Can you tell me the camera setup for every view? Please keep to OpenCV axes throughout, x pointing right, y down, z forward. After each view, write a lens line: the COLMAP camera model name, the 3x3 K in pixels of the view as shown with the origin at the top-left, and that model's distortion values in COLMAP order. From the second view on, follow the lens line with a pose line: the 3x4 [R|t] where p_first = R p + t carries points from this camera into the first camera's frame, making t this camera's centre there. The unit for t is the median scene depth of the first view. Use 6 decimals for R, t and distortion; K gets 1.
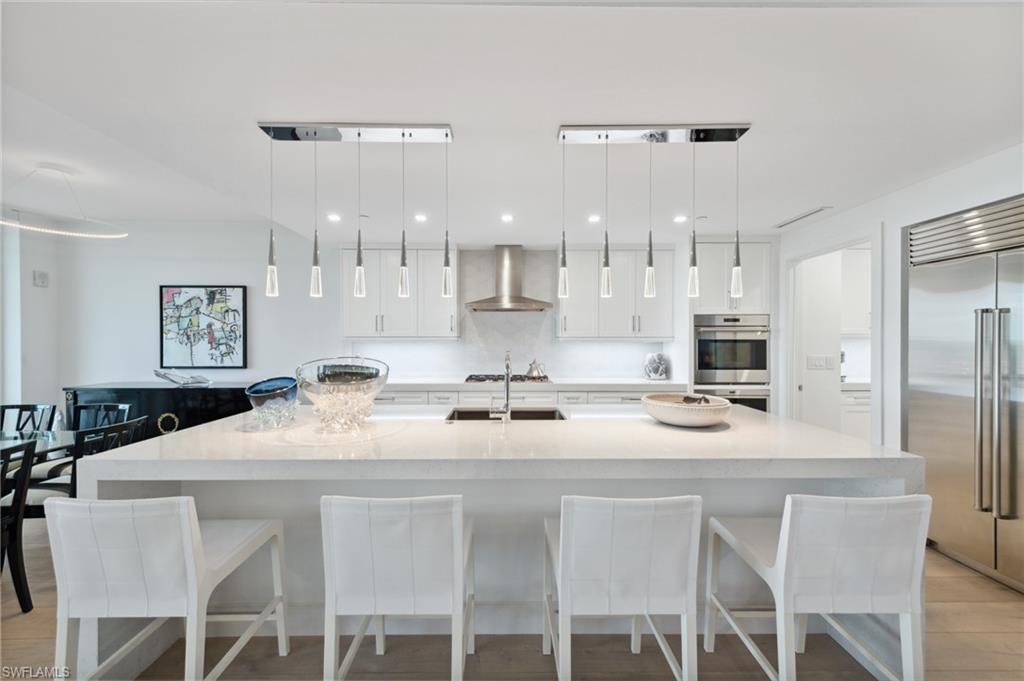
lens RADIAL K [[401.3, 0, 512.3], [0, 401.3, 342.7], [0, 0, 1]] dist [0.015025, -0.003998]
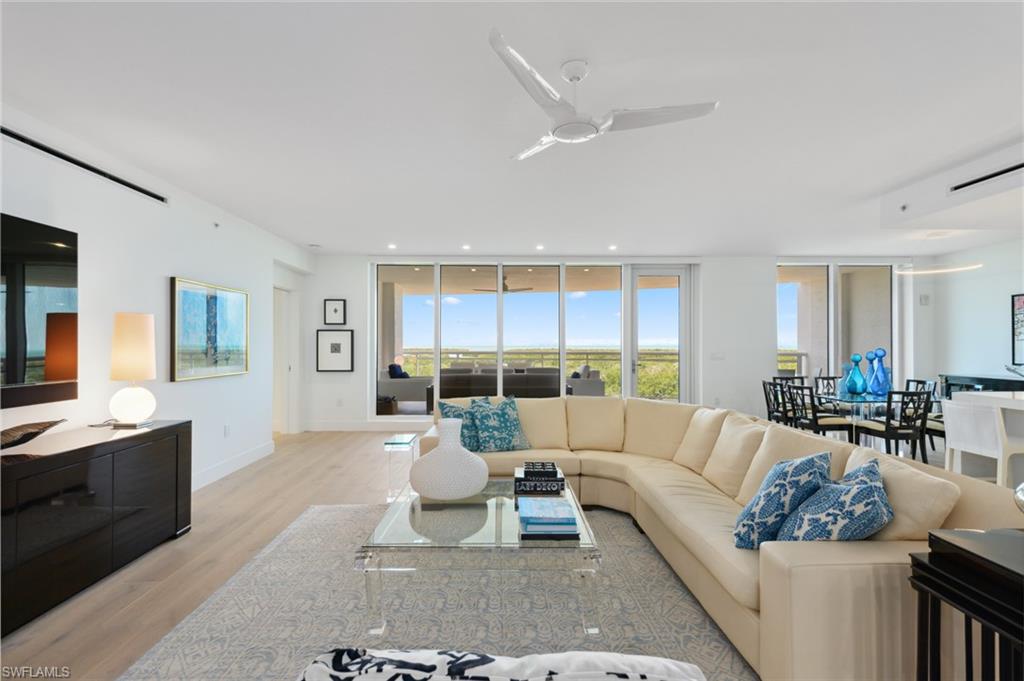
lens RADIAL K [[476.6, 0, 514.9], [0, 476.6, 344.4], [0, 0, 1]] dist [0.014068, -0.000752]
pose [[0.025892, 0.000219, -0.999665, 0.535482], [-0.002510, 0.999997, 0.000154, 0.007212], [0.999662, 0.002505, 0.025893, -0.520567]]
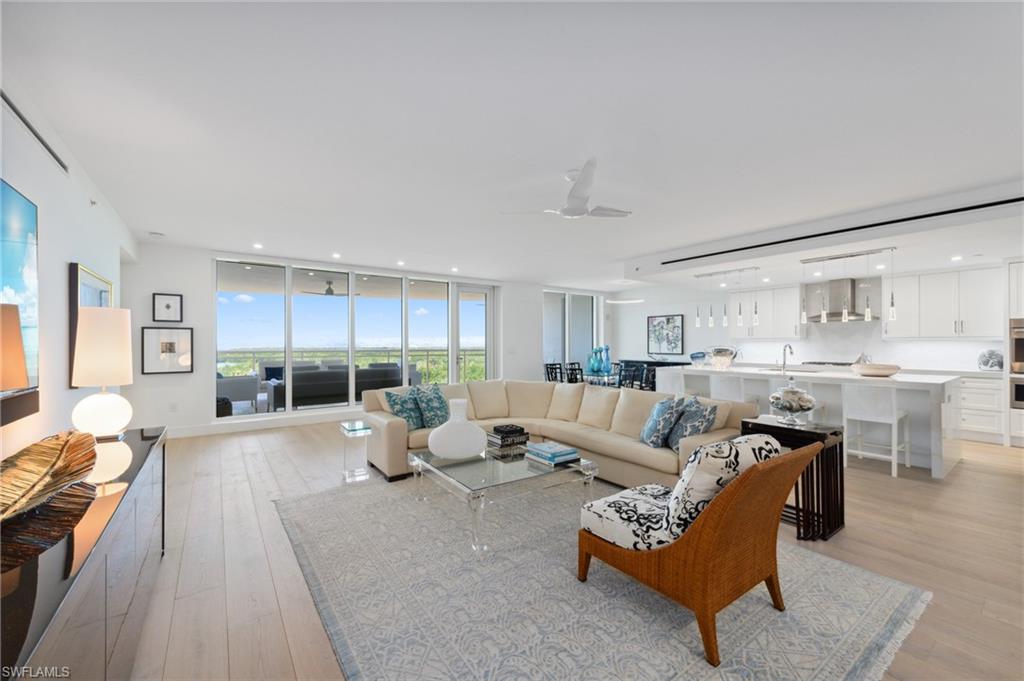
lens RADIAL K [[401.3, 0, 512.3], [0, 401.3, 342.7], [0, 0, 1]] dist [0.015025, -0.003998]
pose [[0.584378, -0.001794, -0.811480, 0.532115], [-0.000256, 0.999997, -0.002395, 0.008551], [0.811481, 0.001607, 0.584376, -0.971082]]
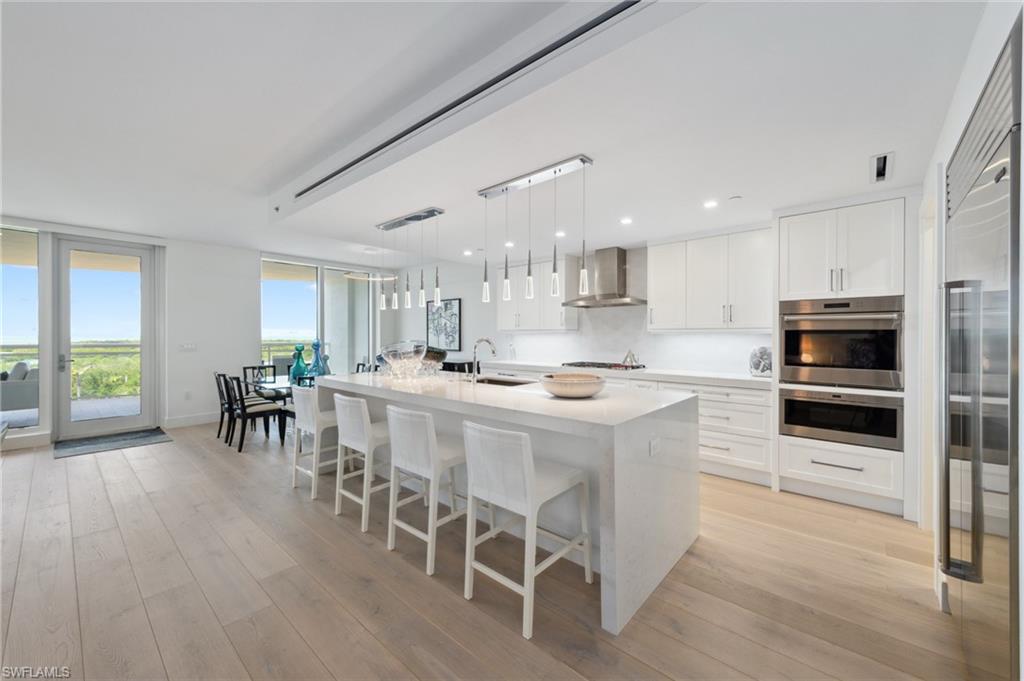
lens RADIAL K [[400.4, 0, 508.7], [0, 400.4, 337.8], [0, 0, 1]] dist [-0.000394, -0.000174]
pose [[0.744324, 0.004134, -0.667806, 0.545929], [-0.003406, 0.999991, 0.002394, 0.007416], [0.667810, 0.000492, 0.744332, -0.022663]]
